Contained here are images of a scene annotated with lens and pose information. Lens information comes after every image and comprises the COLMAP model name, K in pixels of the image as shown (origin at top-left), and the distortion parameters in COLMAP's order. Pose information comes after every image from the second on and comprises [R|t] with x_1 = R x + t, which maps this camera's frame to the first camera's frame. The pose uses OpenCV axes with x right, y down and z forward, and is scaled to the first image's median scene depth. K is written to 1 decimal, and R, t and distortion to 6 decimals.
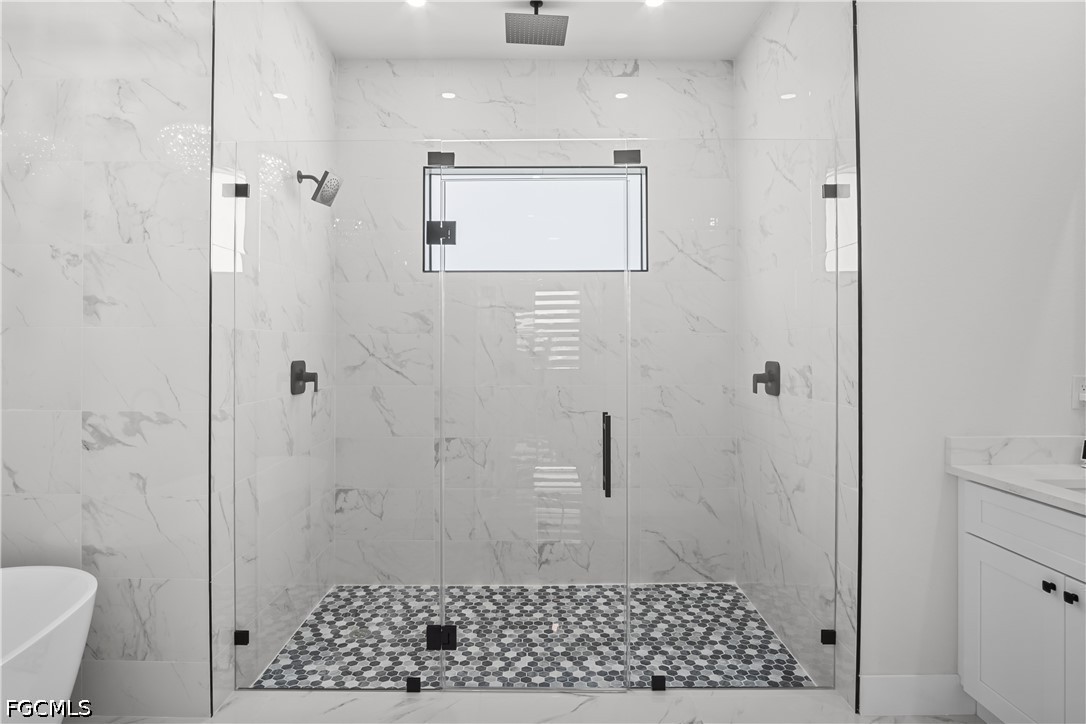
lens RADIAL K [[610.7, 0, 534.5], [0, 610.7, 342.7], [0, 0, 1]] dist [-0.020339, 0.002943]
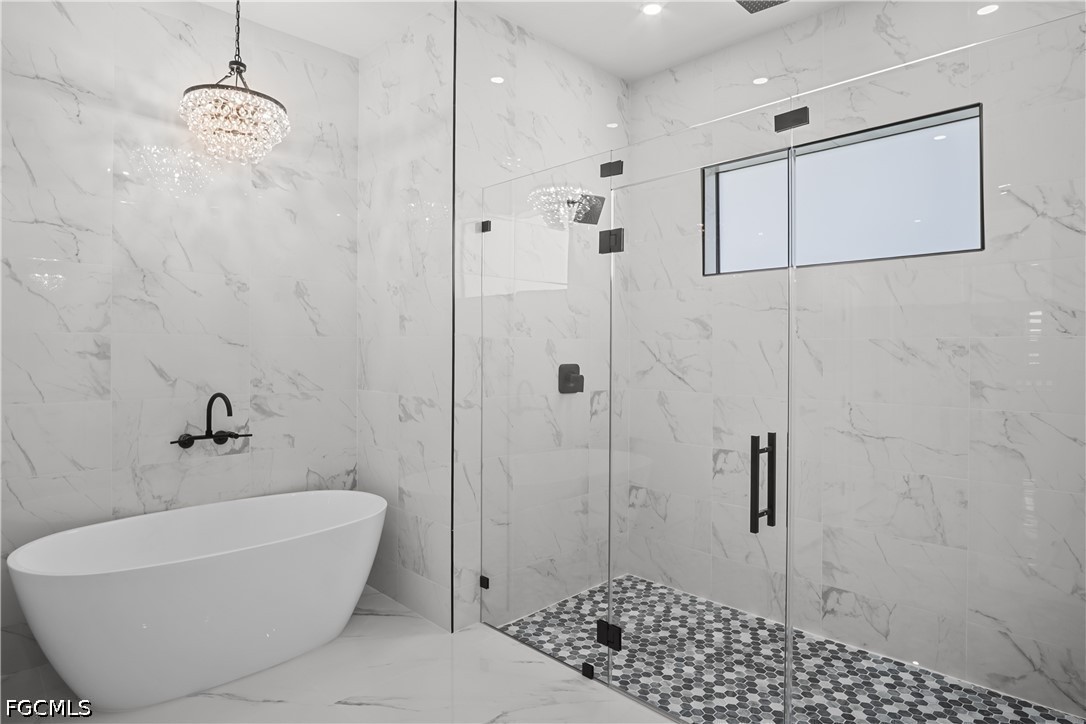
lens RADIAL K [[619.9, 0, 542.8], [0, 619.9, 353.4], [0, 0, 1]] dist [-0.020971, 0.004955]
pose [[0.695517, 0.009144, -0.718451, 0.383571], [-0.004149, 0.999953, 0.008710, -0.000434], [0.718497, -0.003077, 0.695523, 0.144138]]
